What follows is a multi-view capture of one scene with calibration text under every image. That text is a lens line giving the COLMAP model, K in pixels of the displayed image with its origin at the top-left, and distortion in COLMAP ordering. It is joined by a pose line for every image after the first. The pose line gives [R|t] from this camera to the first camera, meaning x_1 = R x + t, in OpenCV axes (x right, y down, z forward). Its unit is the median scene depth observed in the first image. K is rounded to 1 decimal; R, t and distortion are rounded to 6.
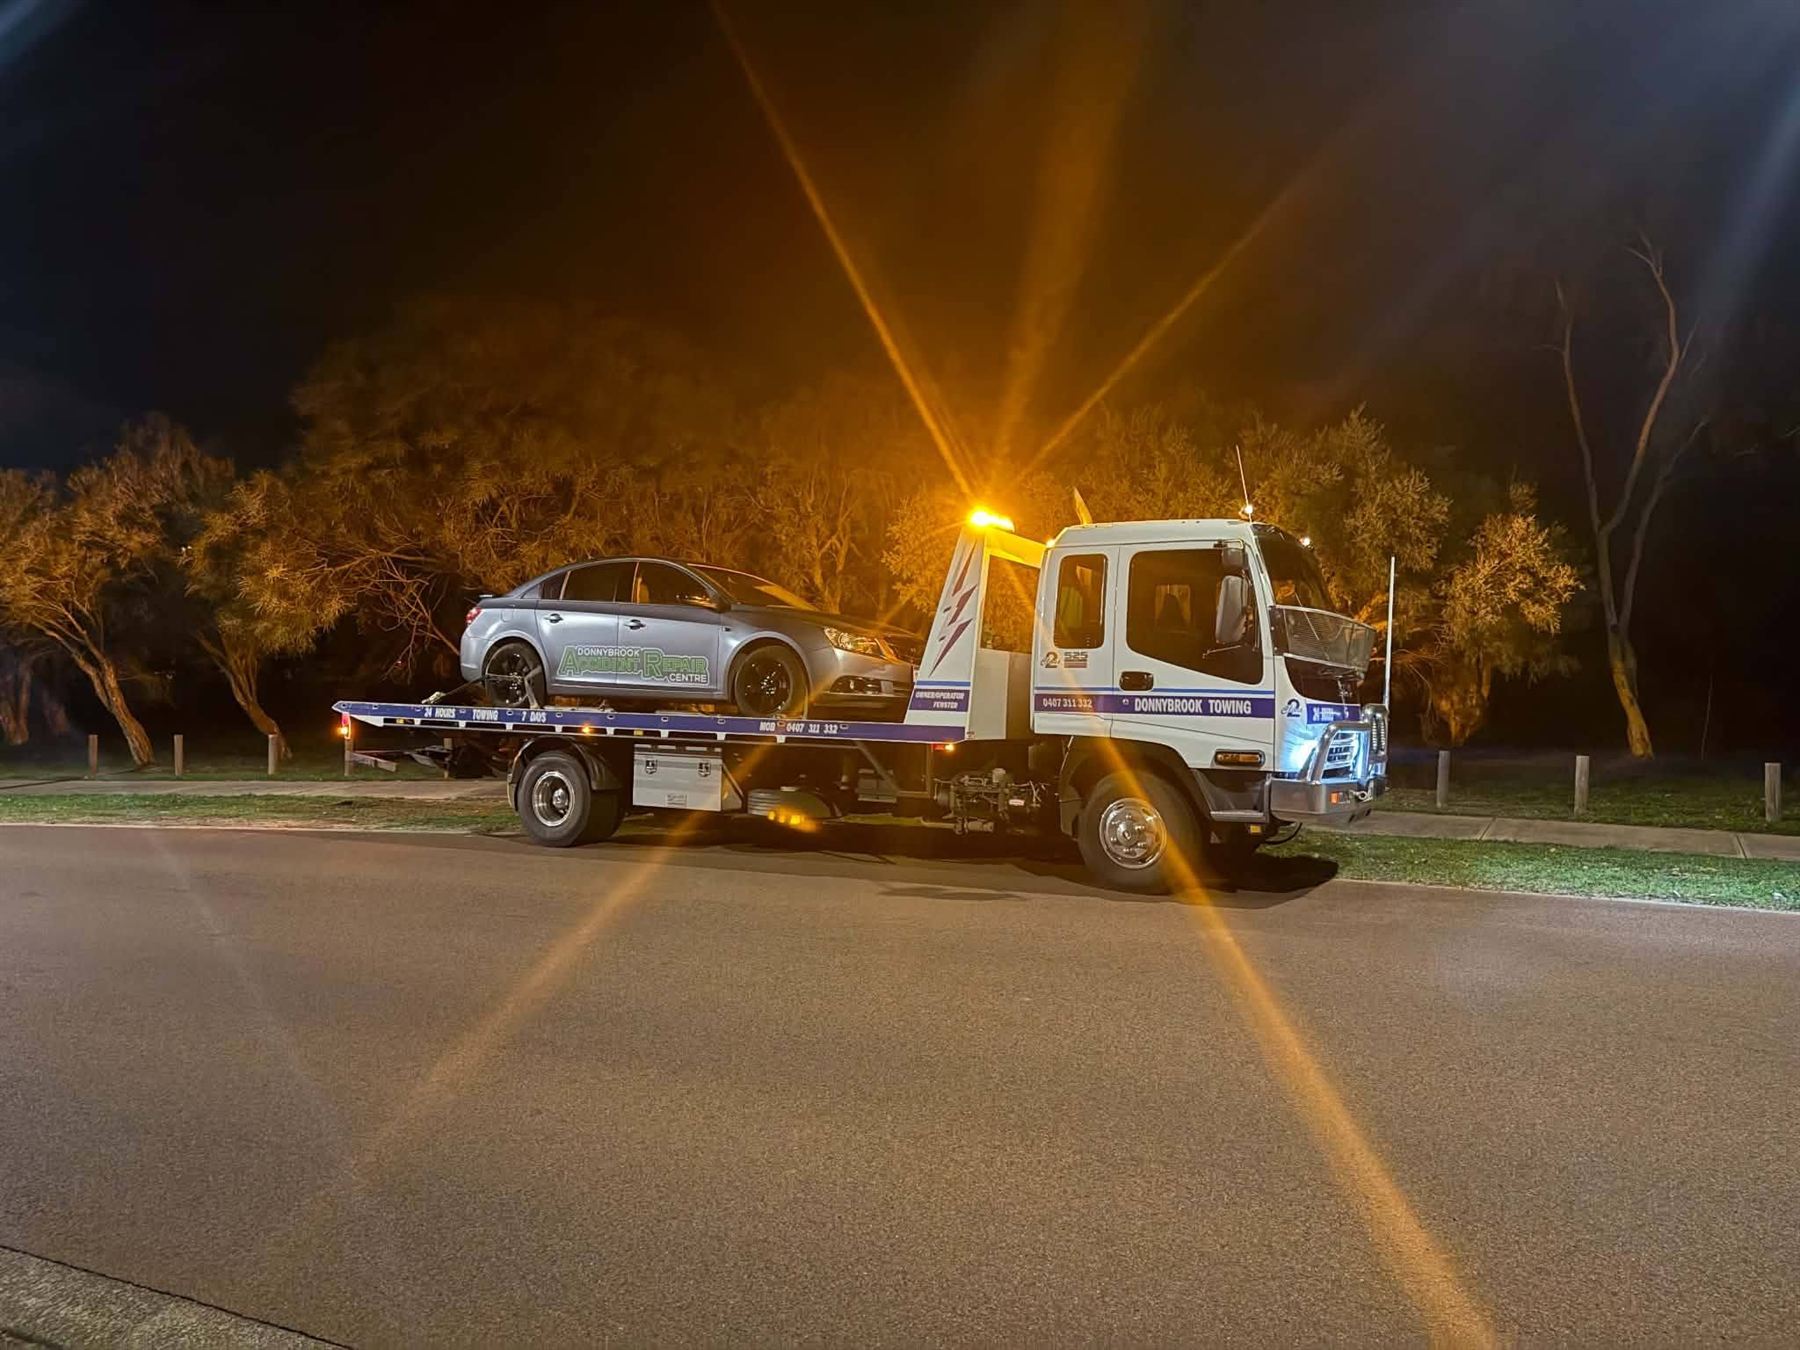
lens RADIAL K [[1260.1, 0, 900.0], [0, 1260.1, 675.0], [0, 0, 1]] dist [0.166881, -0.346813]
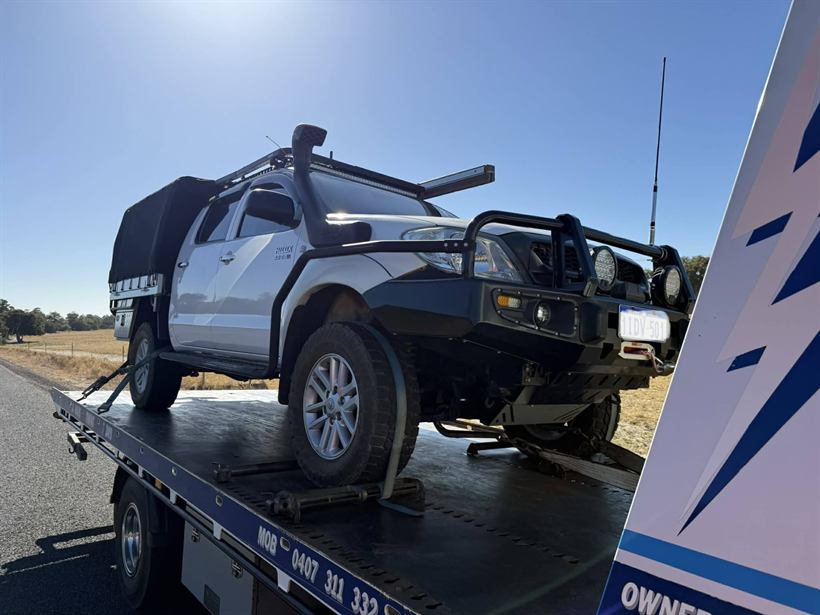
lens RADIAL K [[574.0, 0, 410.0], [0, 574.0, 307.5], [0, 0, 1]] dist [0.166881, -0.346813]
pose [[0.929054, -0.000171, -0.369945, 0.017415], [-0.021812, 0.998235, -0.055237, -0.032621], [0.369301, 0.059388, 0.927410, 0.919914]]
